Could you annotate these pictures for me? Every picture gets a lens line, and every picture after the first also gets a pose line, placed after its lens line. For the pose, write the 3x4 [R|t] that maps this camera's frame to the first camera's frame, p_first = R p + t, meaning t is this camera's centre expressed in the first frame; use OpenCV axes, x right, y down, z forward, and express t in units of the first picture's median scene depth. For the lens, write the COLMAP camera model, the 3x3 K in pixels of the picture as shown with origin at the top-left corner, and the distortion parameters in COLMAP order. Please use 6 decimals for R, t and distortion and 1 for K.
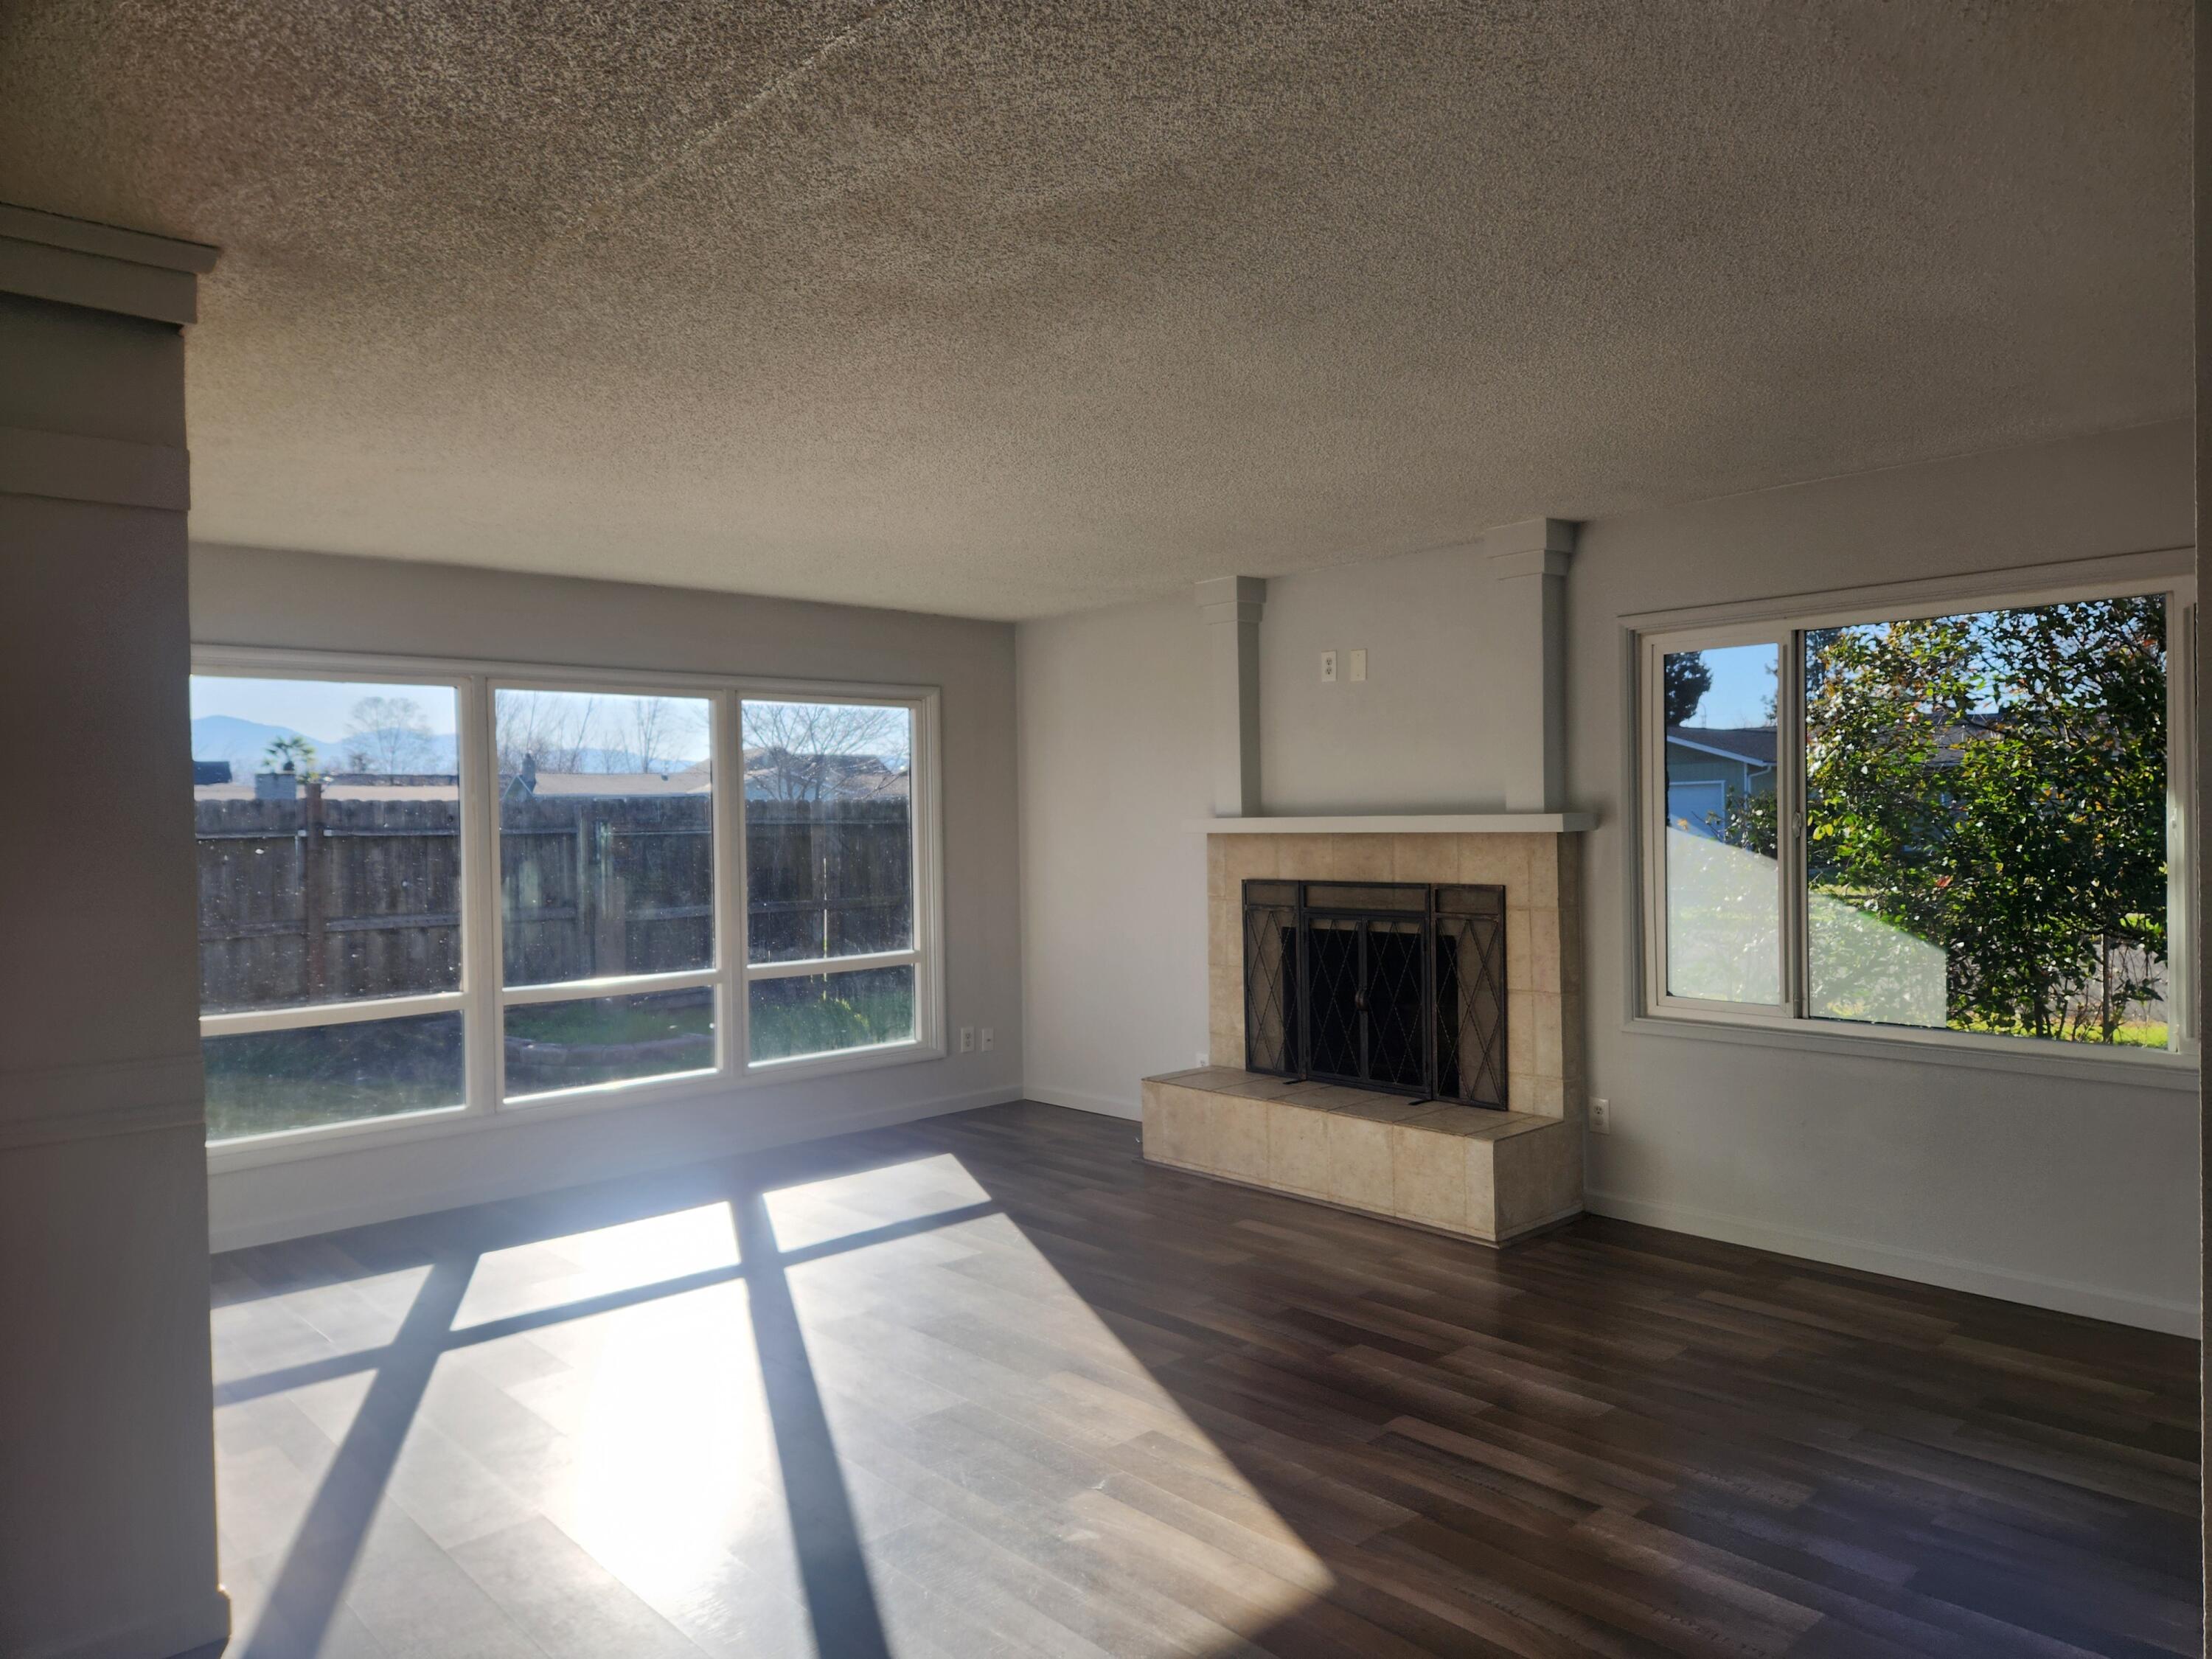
lens RADIAL K [[1471.9, 0, 1139.8], [0, 1471.9, 843.1], [0, 0, 1]] dist [0.085770, -0.074184]
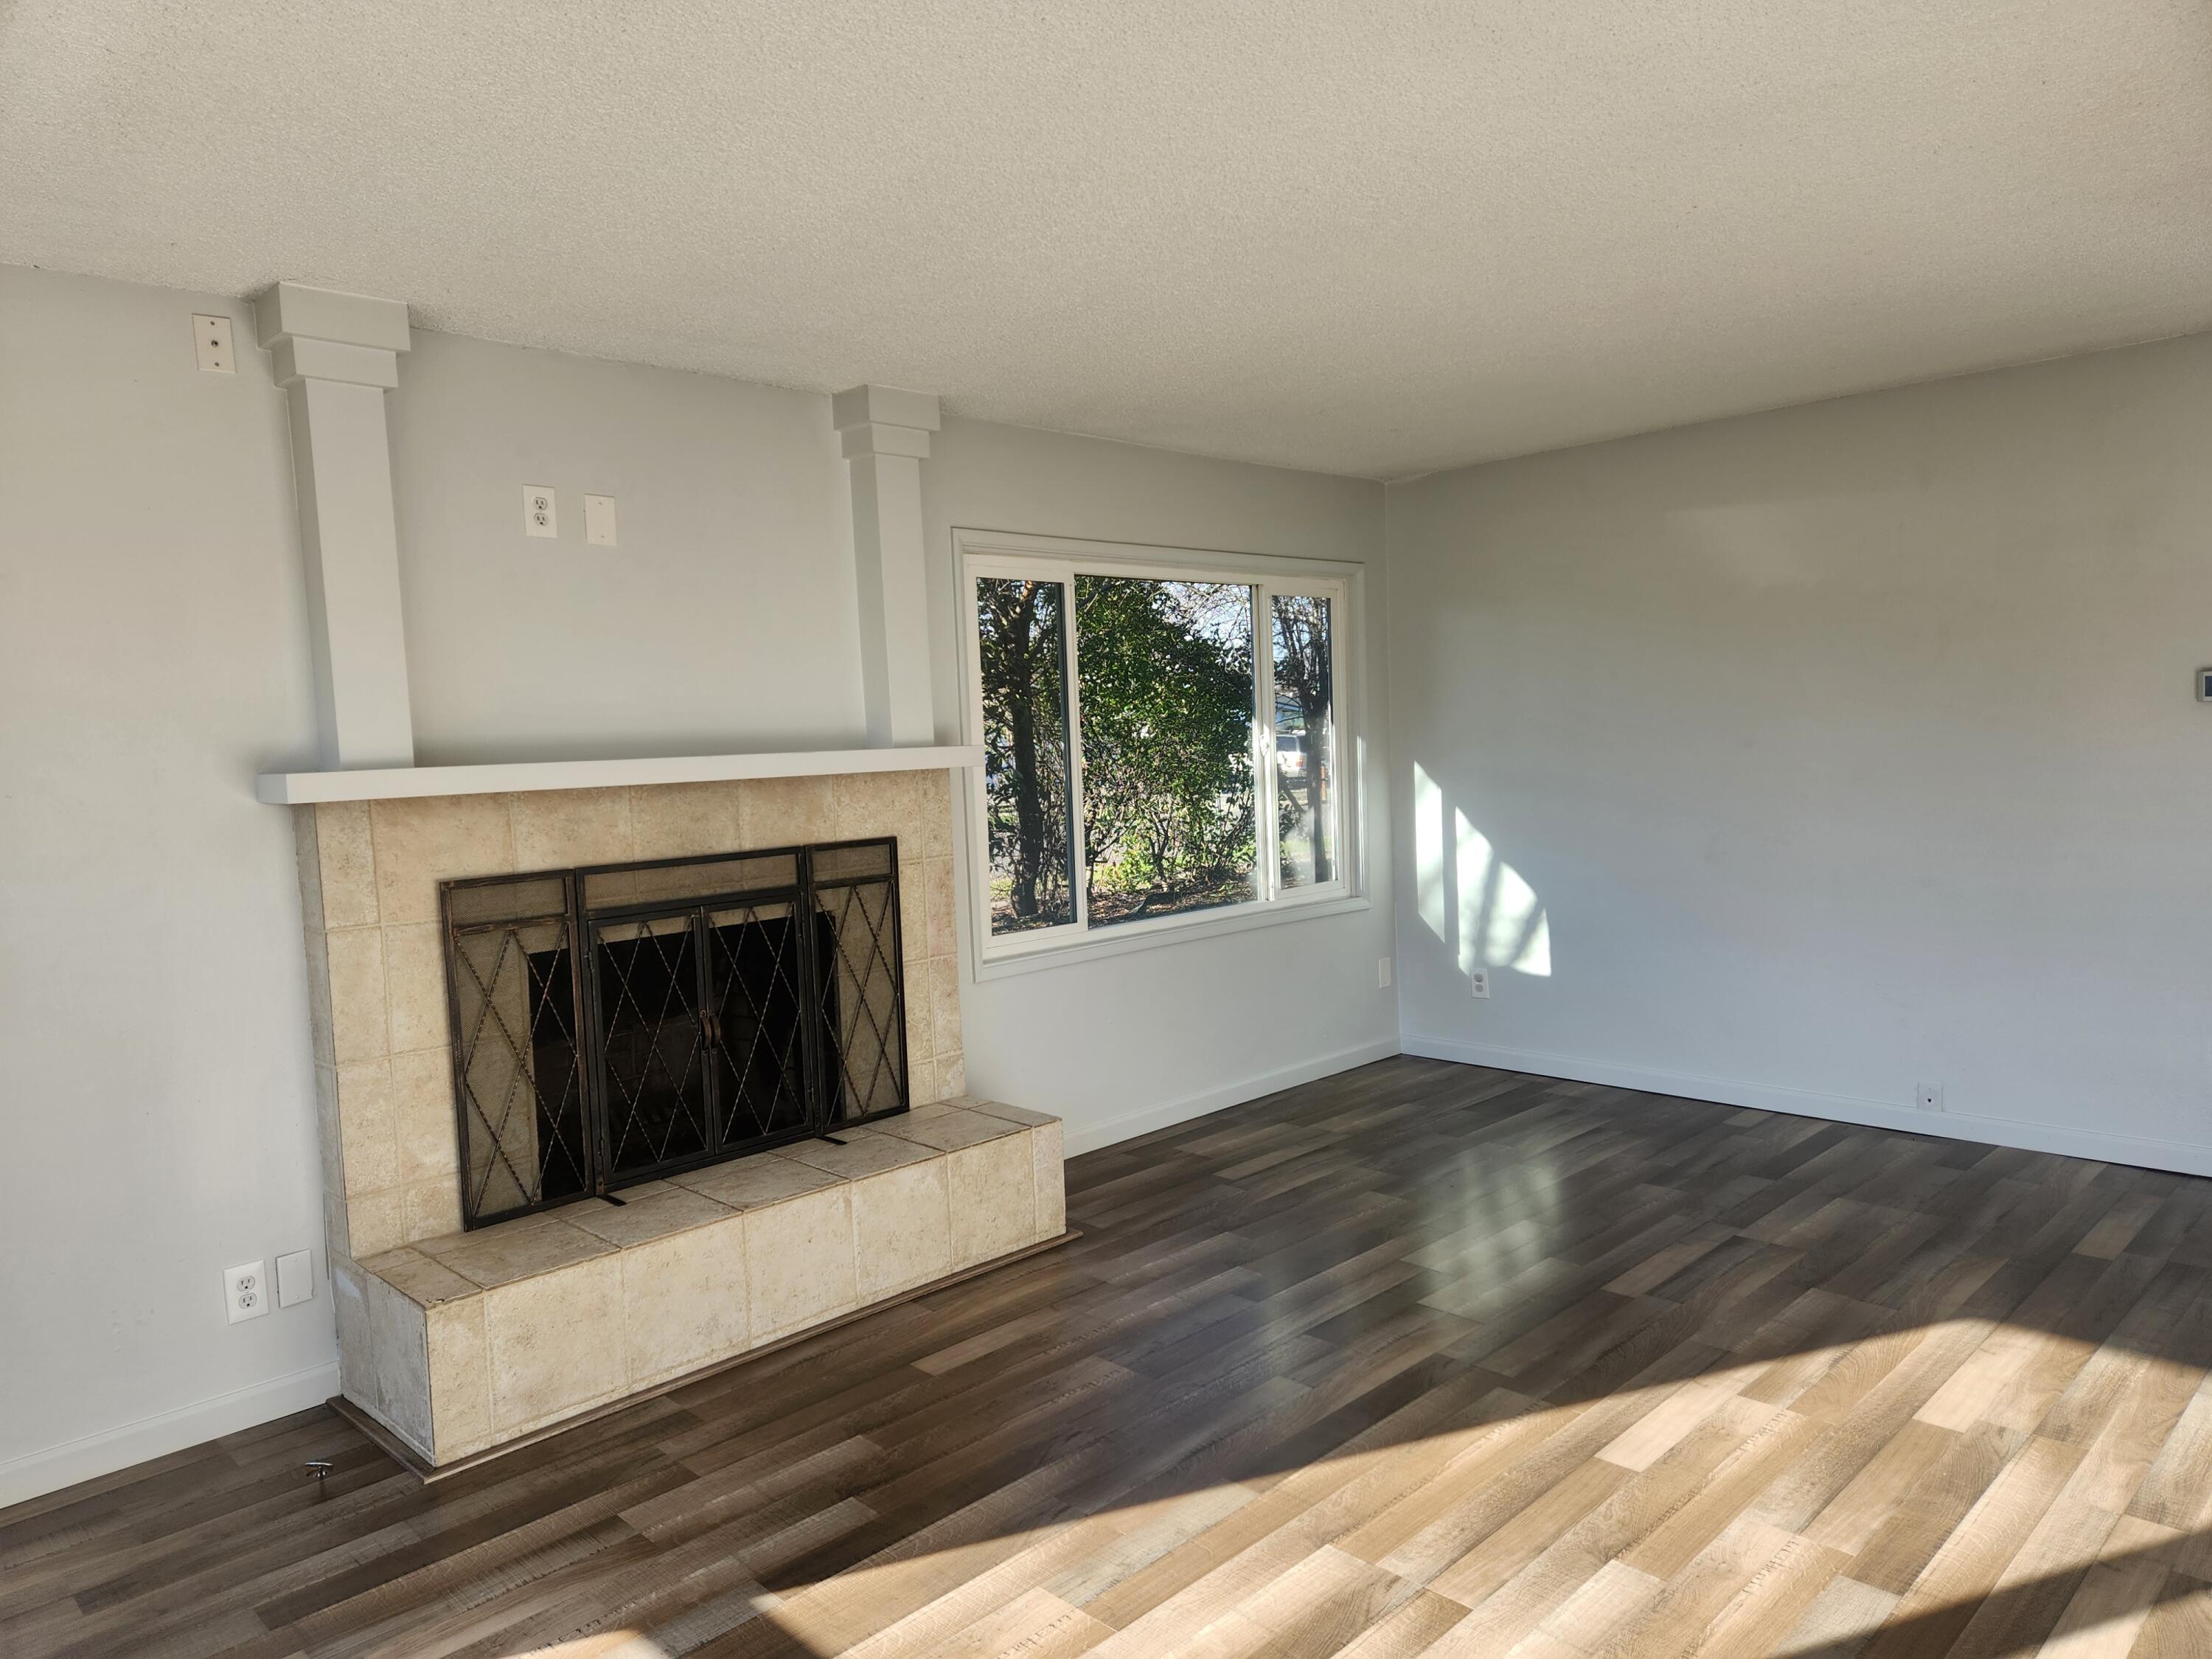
lens RADIAL K [[1471.9, 0, 1117.1], [0, 1471.9, 843.8], [0, 0, 1]] dist [0.085770, -0.074184]
pose [[-0.034353, -0.059771, 0.997621, -0.536199], [0.057576, 0.996434, 0.061682, -0.009591], [-0.997750, 0.059558, -0.030789, 0.858981]]
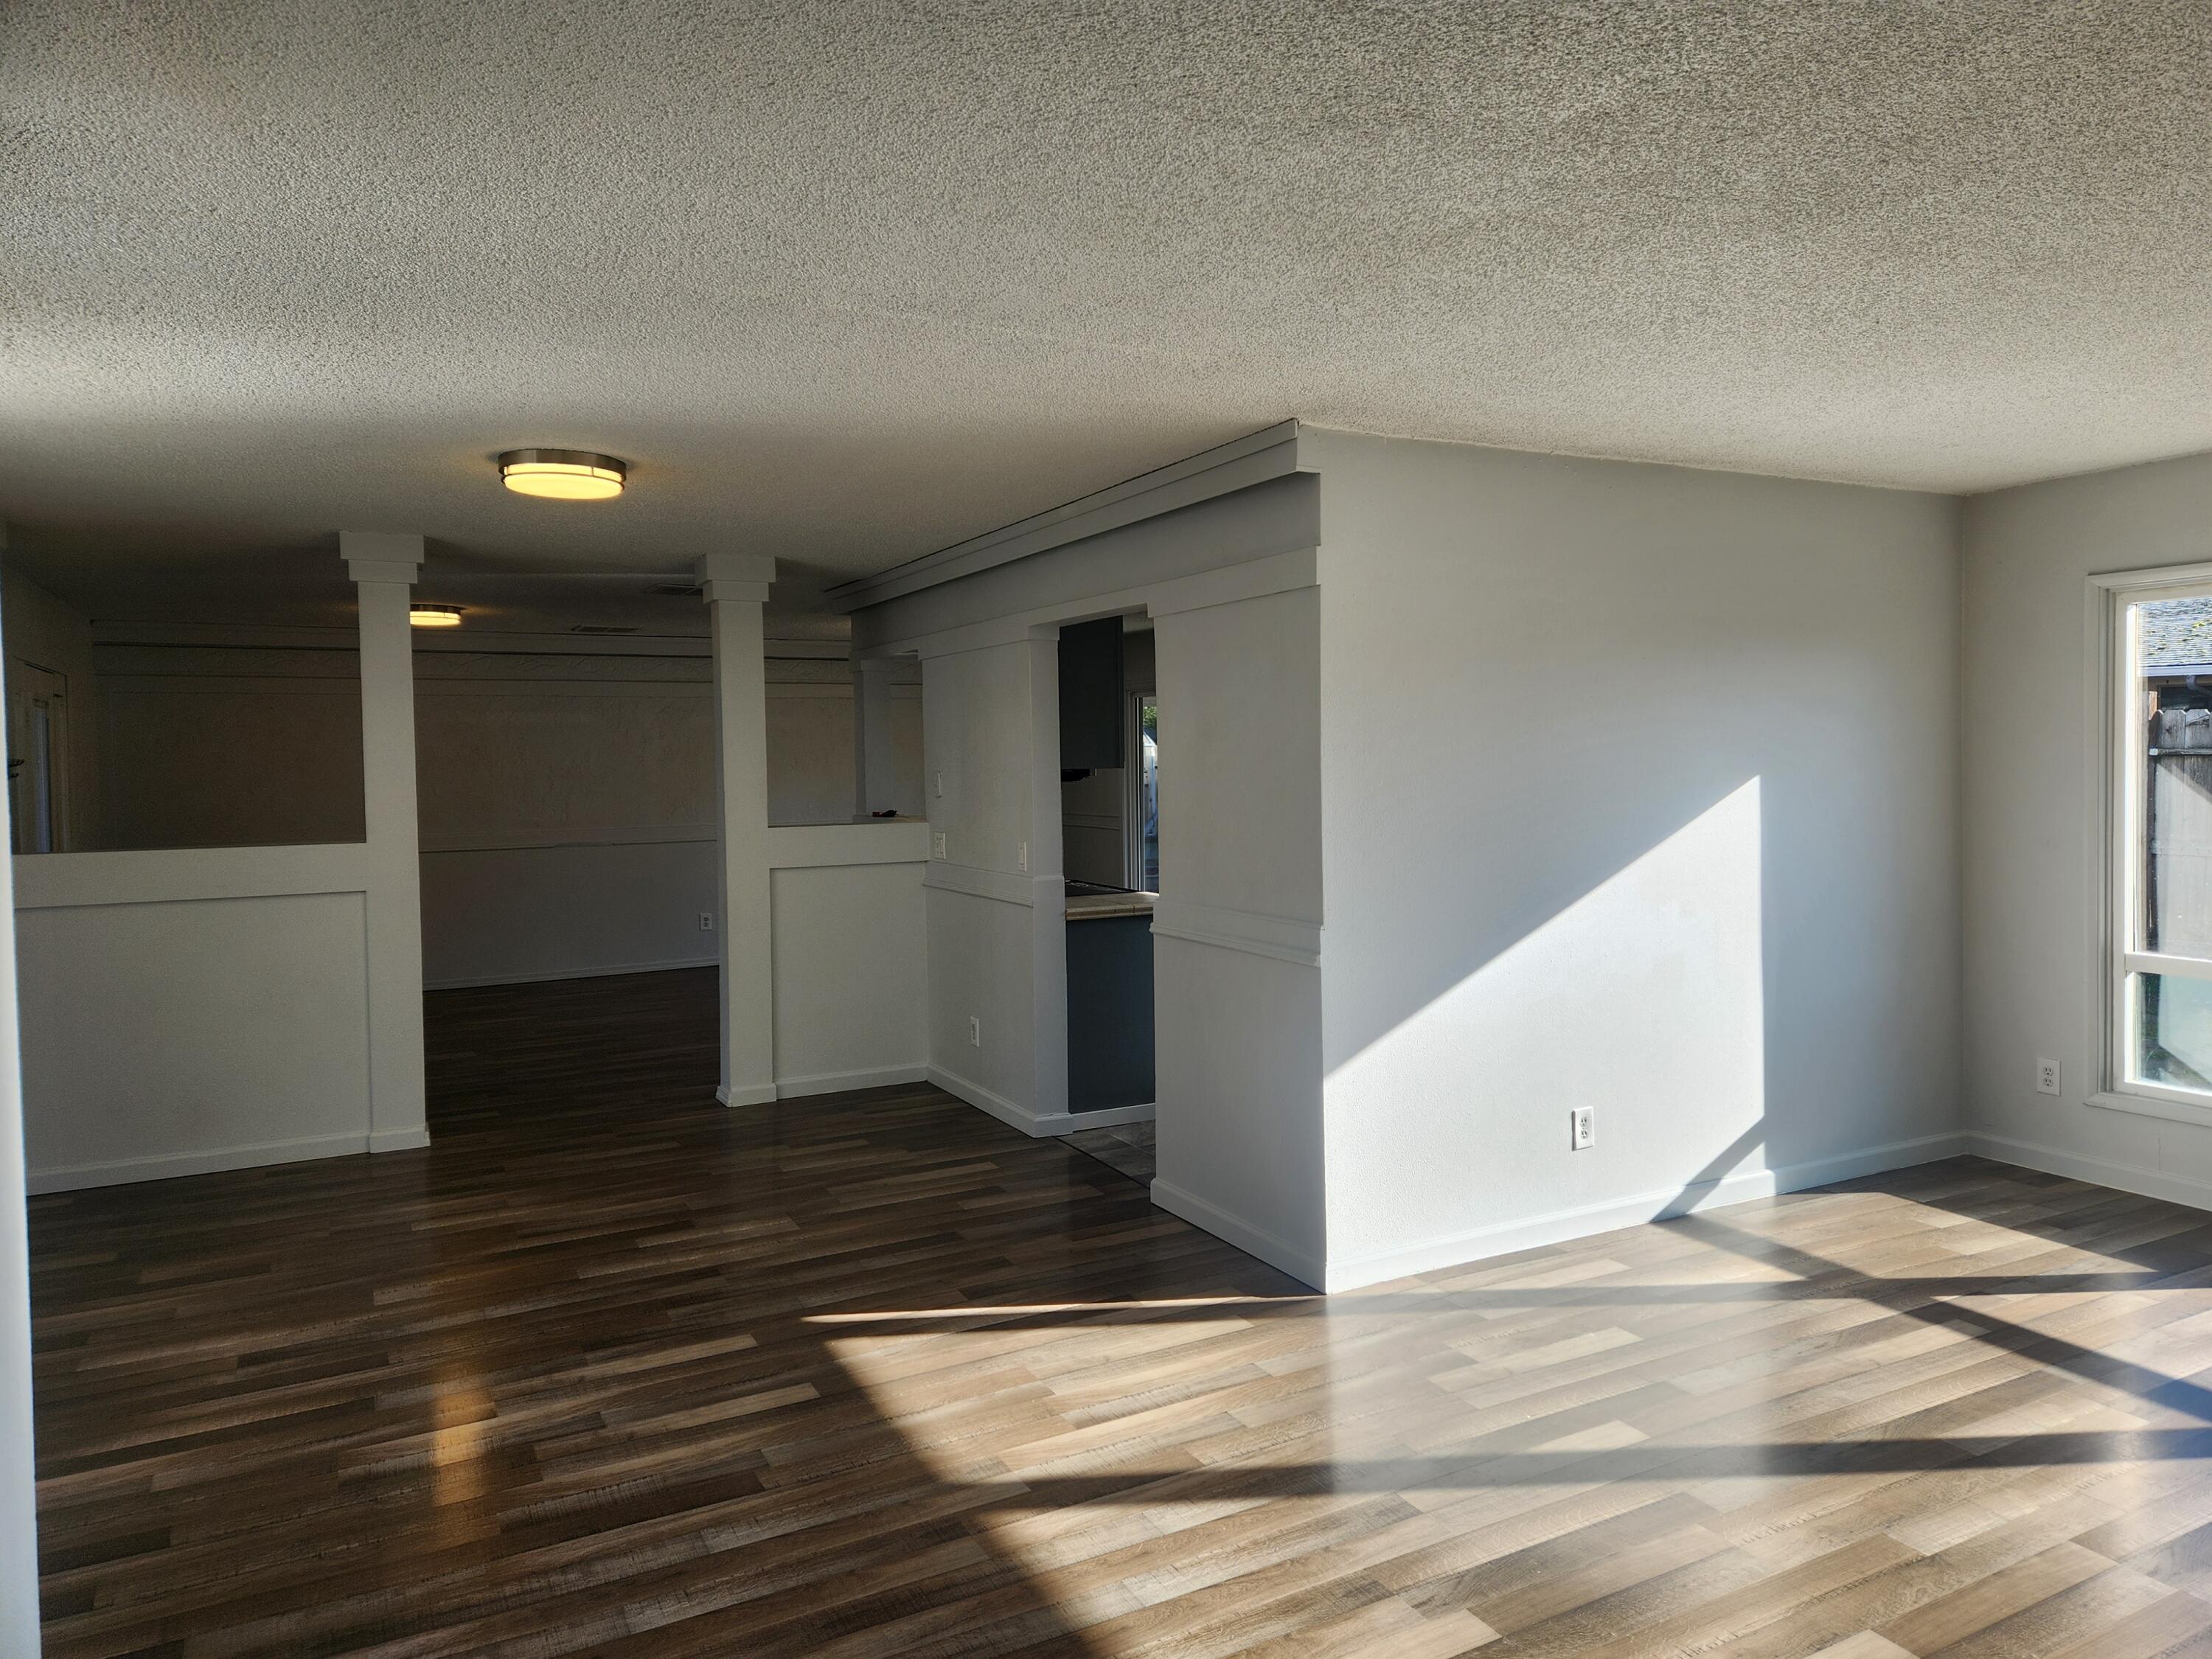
lens RADIAL K [[1471.9, 0, 1146.6], [0, 1471.9, 800.8], [0, 0, 1]] dist [0.085770, -0.074184]
pose [[-0.245271, 0.054953, -0.967896, 0.443747], [0.006849, 0.998465, 0.054953, -0.037083], [0.969430, 0.006850, -0.245271, 0.574938]]
